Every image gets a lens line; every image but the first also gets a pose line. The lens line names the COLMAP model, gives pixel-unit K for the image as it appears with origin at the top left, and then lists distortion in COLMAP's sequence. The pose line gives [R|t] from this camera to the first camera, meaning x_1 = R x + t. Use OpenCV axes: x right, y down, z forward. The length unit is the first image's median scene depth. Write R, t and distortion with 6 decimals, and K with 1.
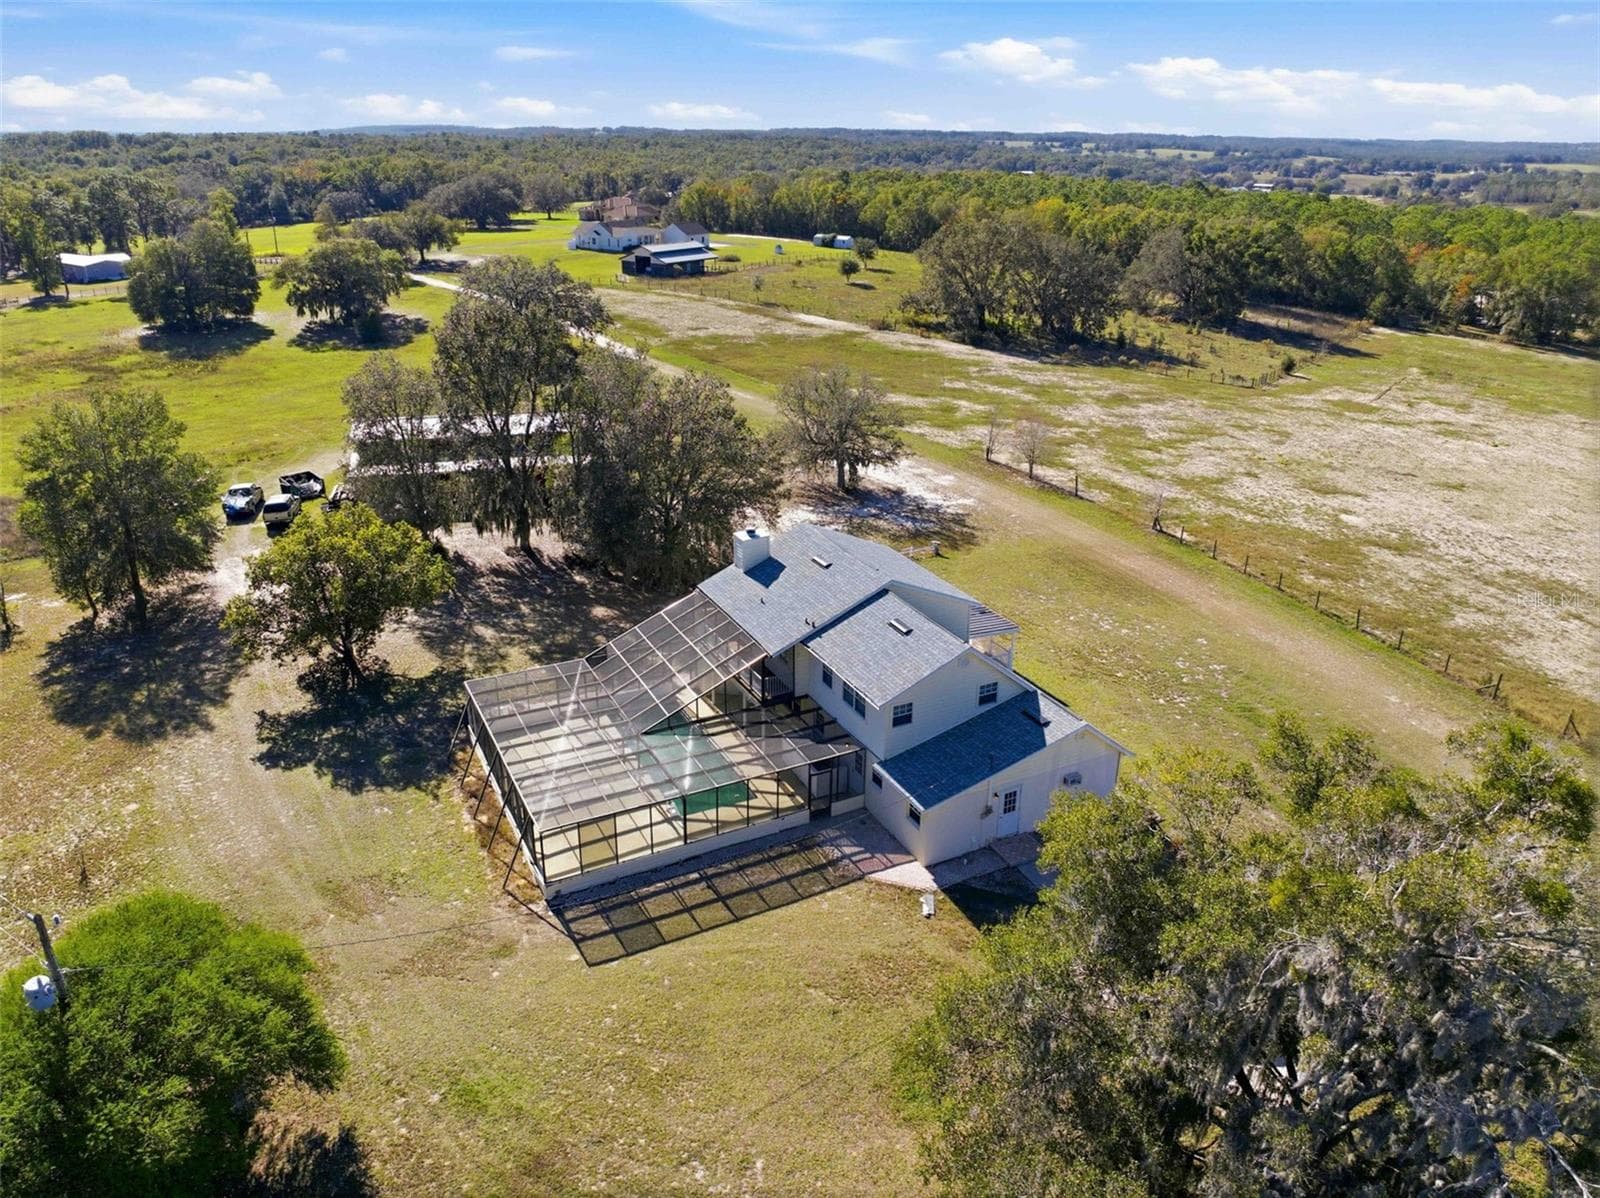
lens RADIAL K [[1123.0, 0, 800.0], [0, 1123.0, 599.0], [0, 0, 1]] dist [-0.031934, -0.002729]
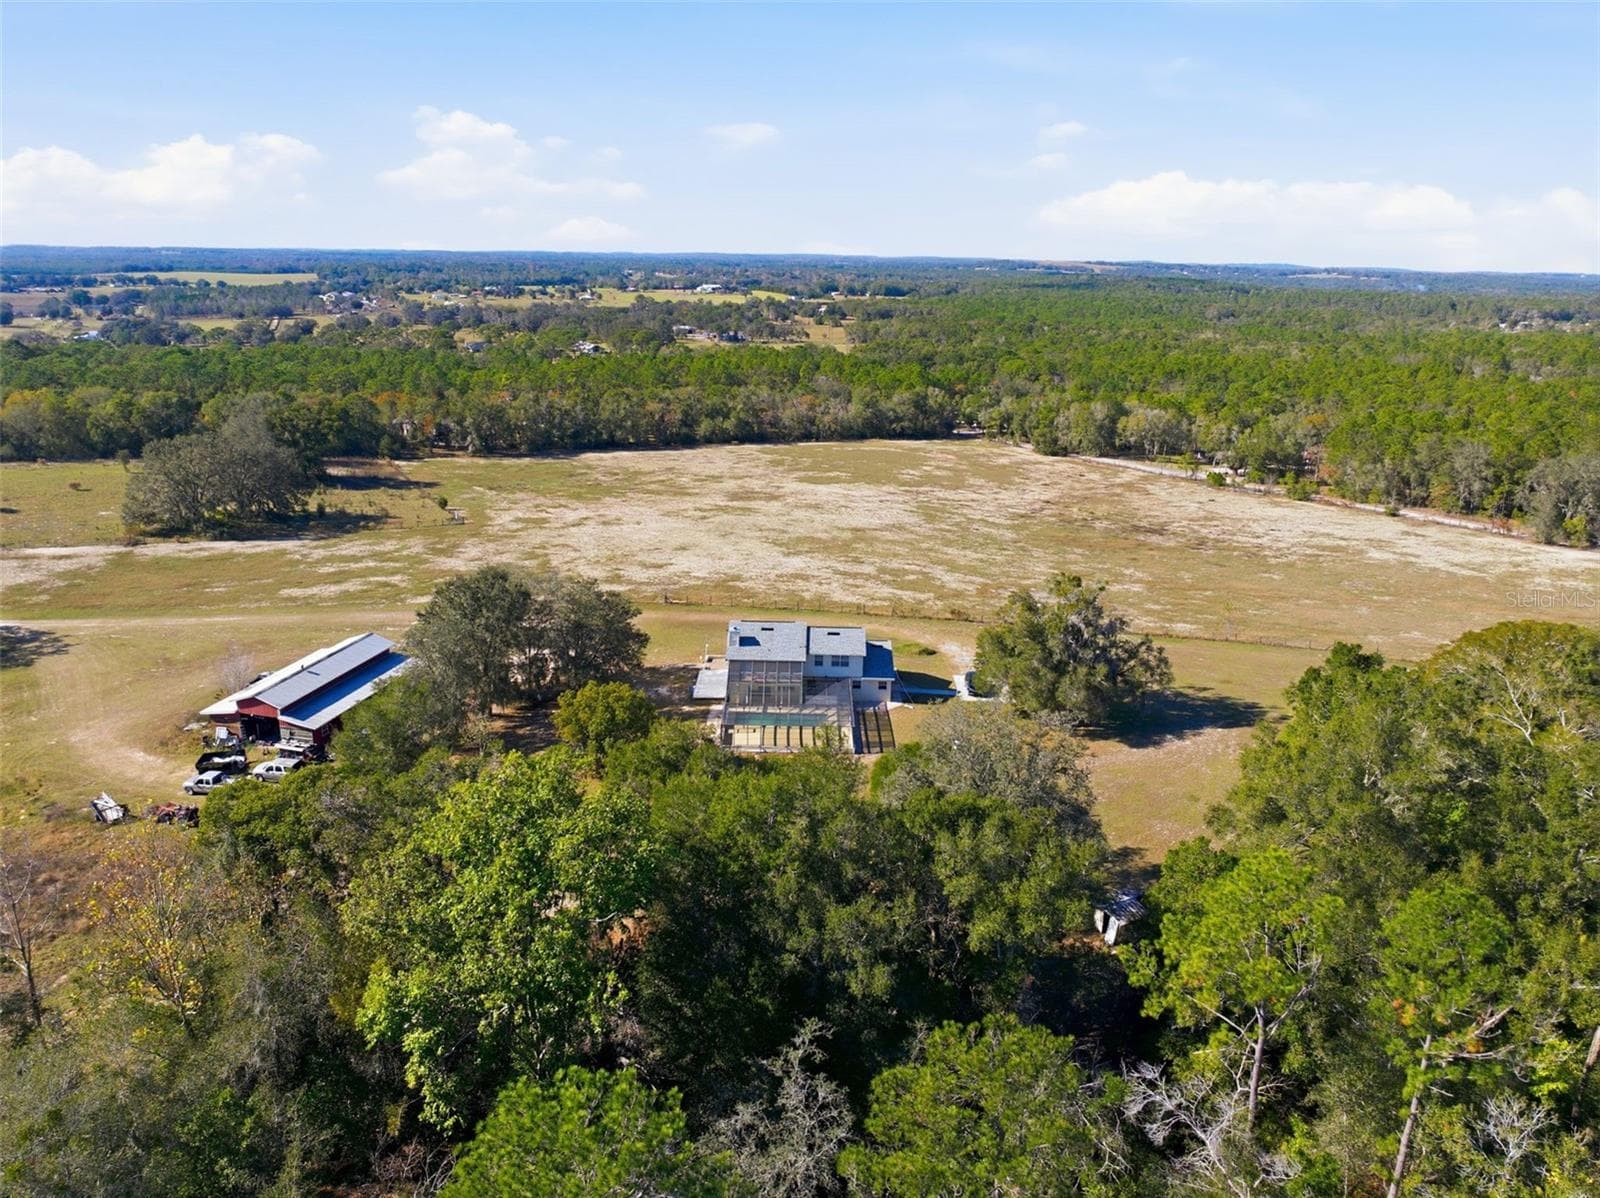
lens RADIAL K [[1123.0, 0, 800.0], [0, 1123.0, 599.0], [0, 0, 1]] dist [-0.031934, -0.002729]
pose [[0.460018, -0.264630, 0.847558, -1.167004], [0.331999, 0.936579, 0.112230, -0.201661], [-0.823505, 0.229761, 0.518700, -0.180971]]
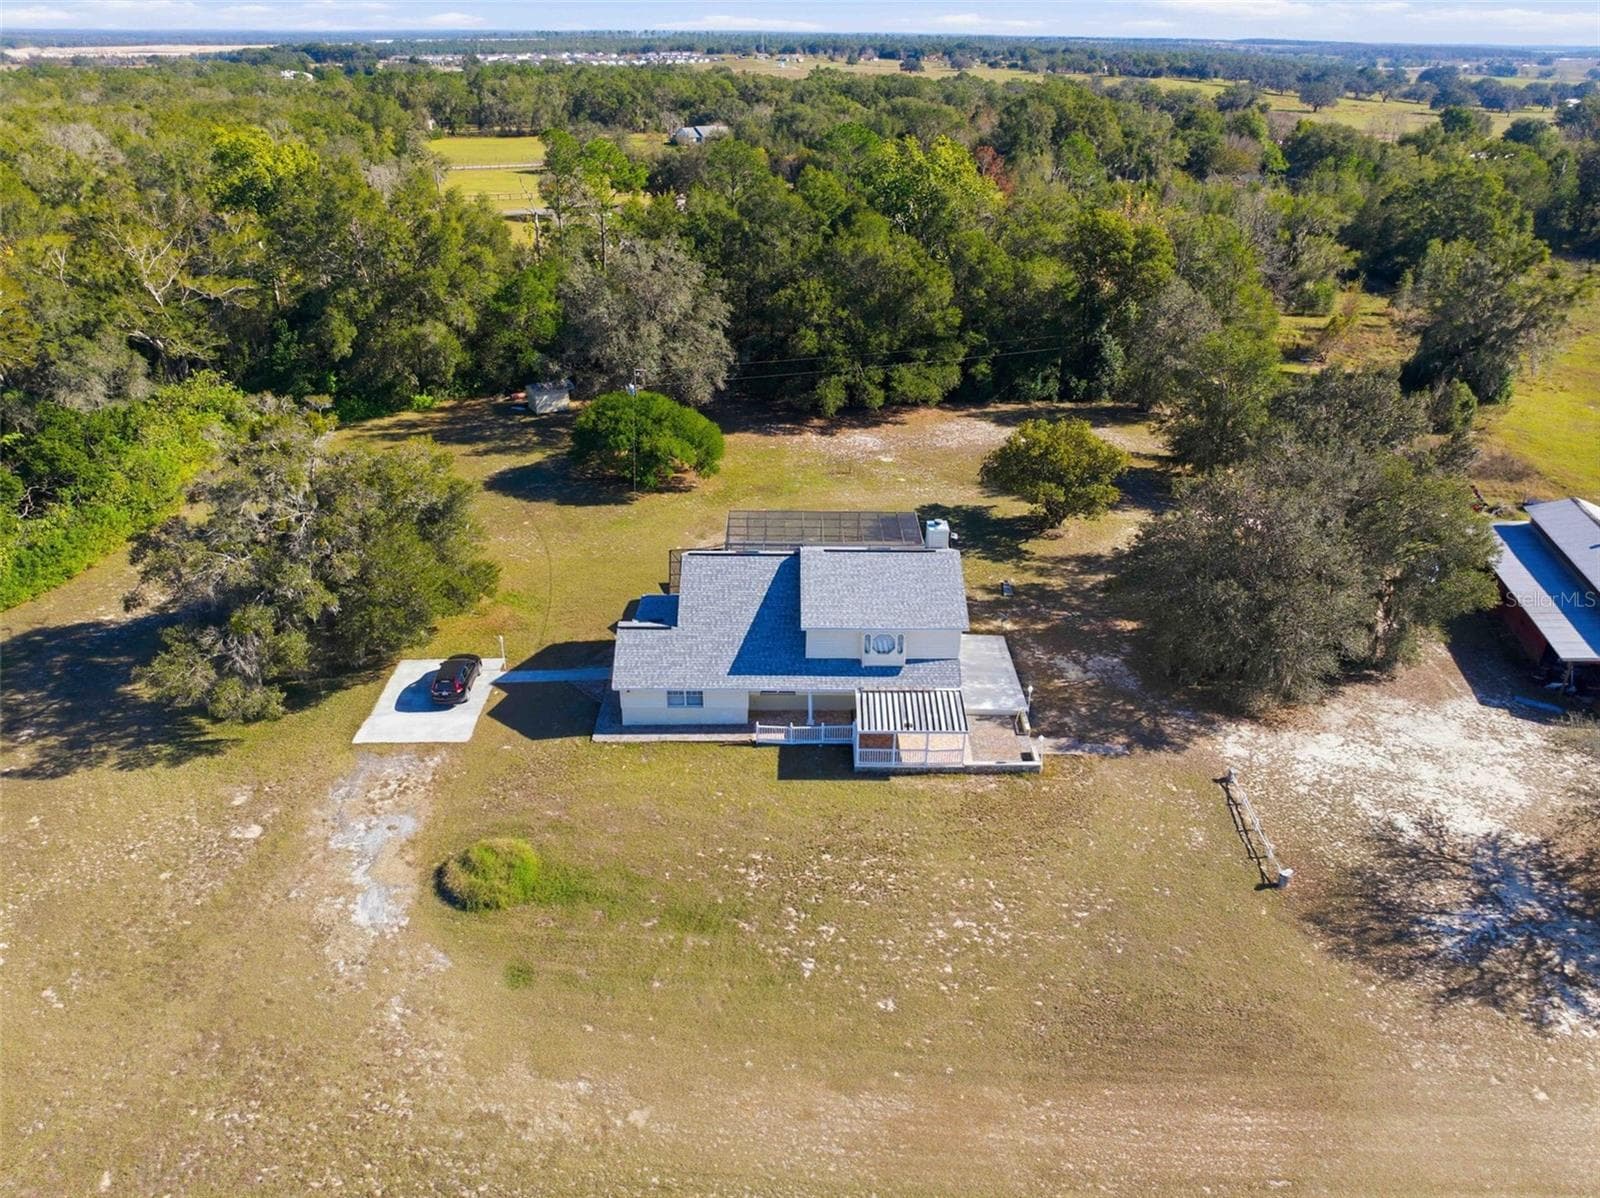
lens RADIAL K [[1123.0, 0, 800.0], [0, 1123.0, 599.0], [0, 0, 1]] dist [-0.031934, -0.002729]
pose [[-0.442718, 0.396522, -0.804221, 0.621060], [-0.358666, 0.743716, 0.564132, -0.381581], [0.821803, 0.538198, -0.187037, 0.710393]]
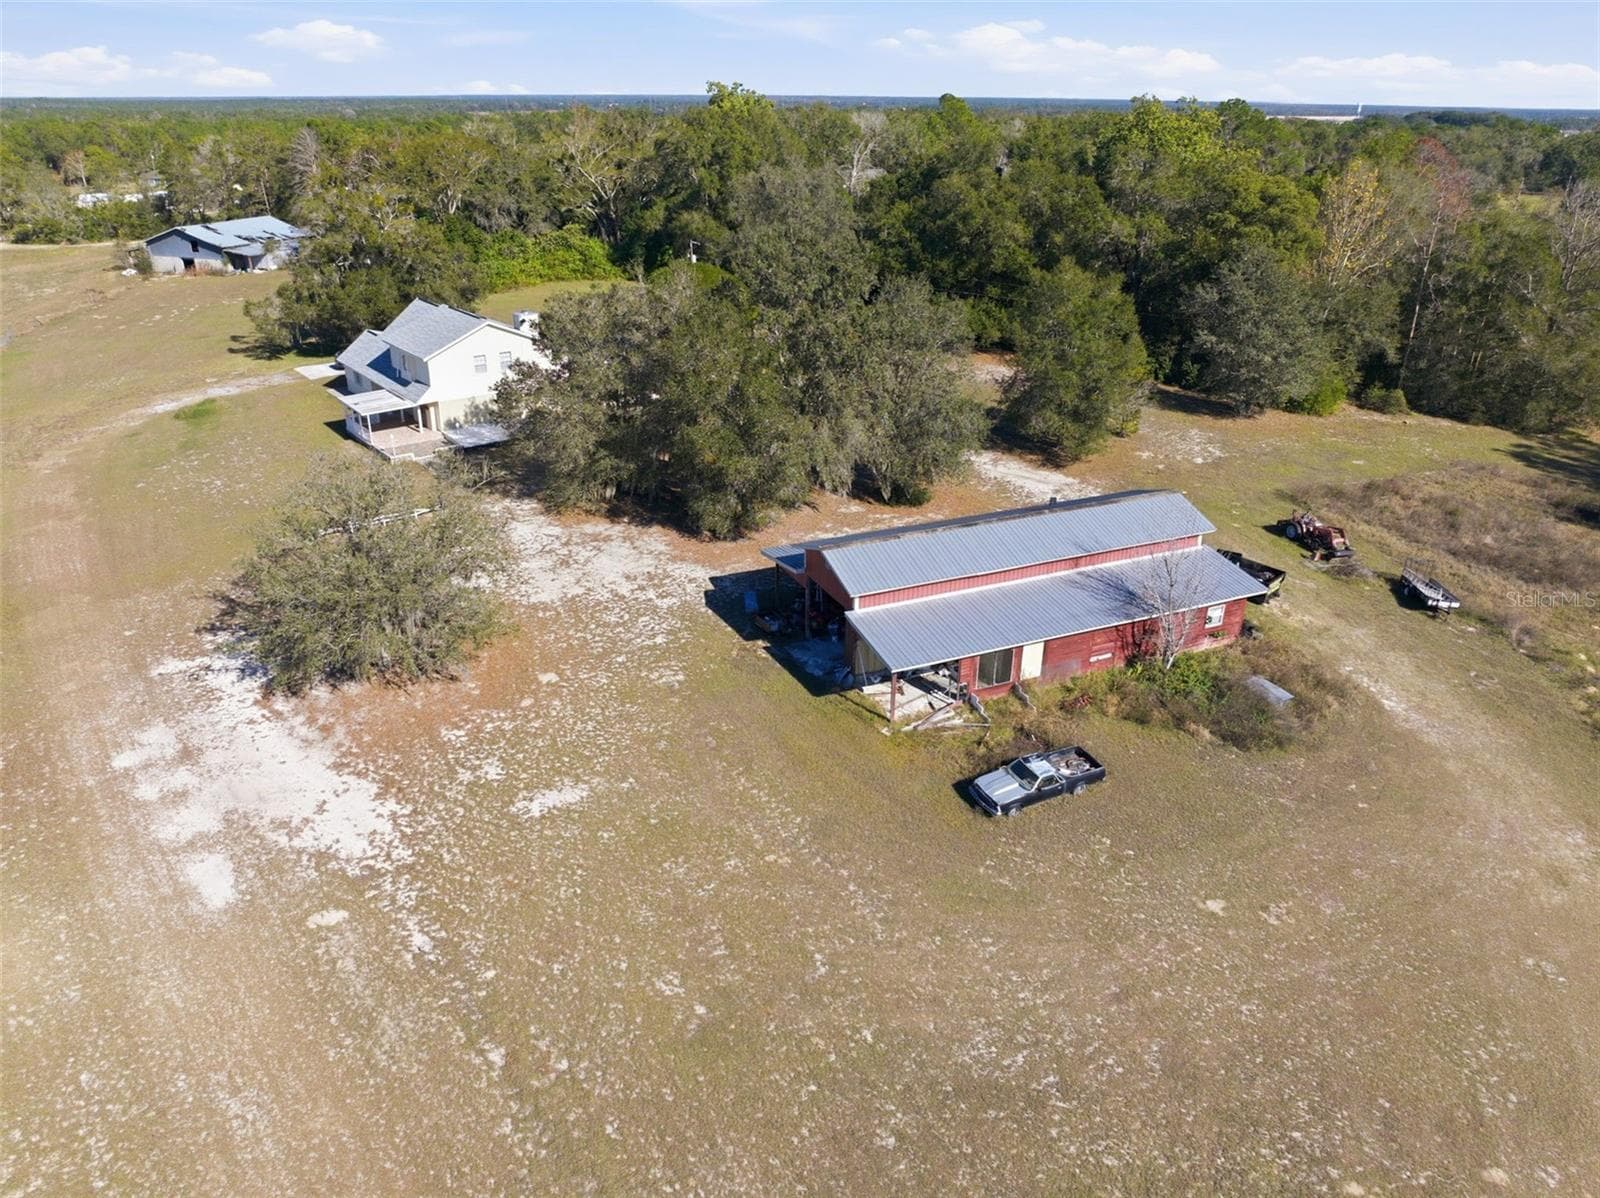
lens RADIAL K [[1123.0, 0, 800.0], [0, 1123.0, 599.0], [0, 0, 1]] dist [-0.031934, -0.002729]
pose [[-0.982640, 0.059862, -0.175601, -0.075468], [-0.087848, 0.683543, 0.724604, -0.574258], [0.163407, 0.727451, -0.666418, 1.462365]]
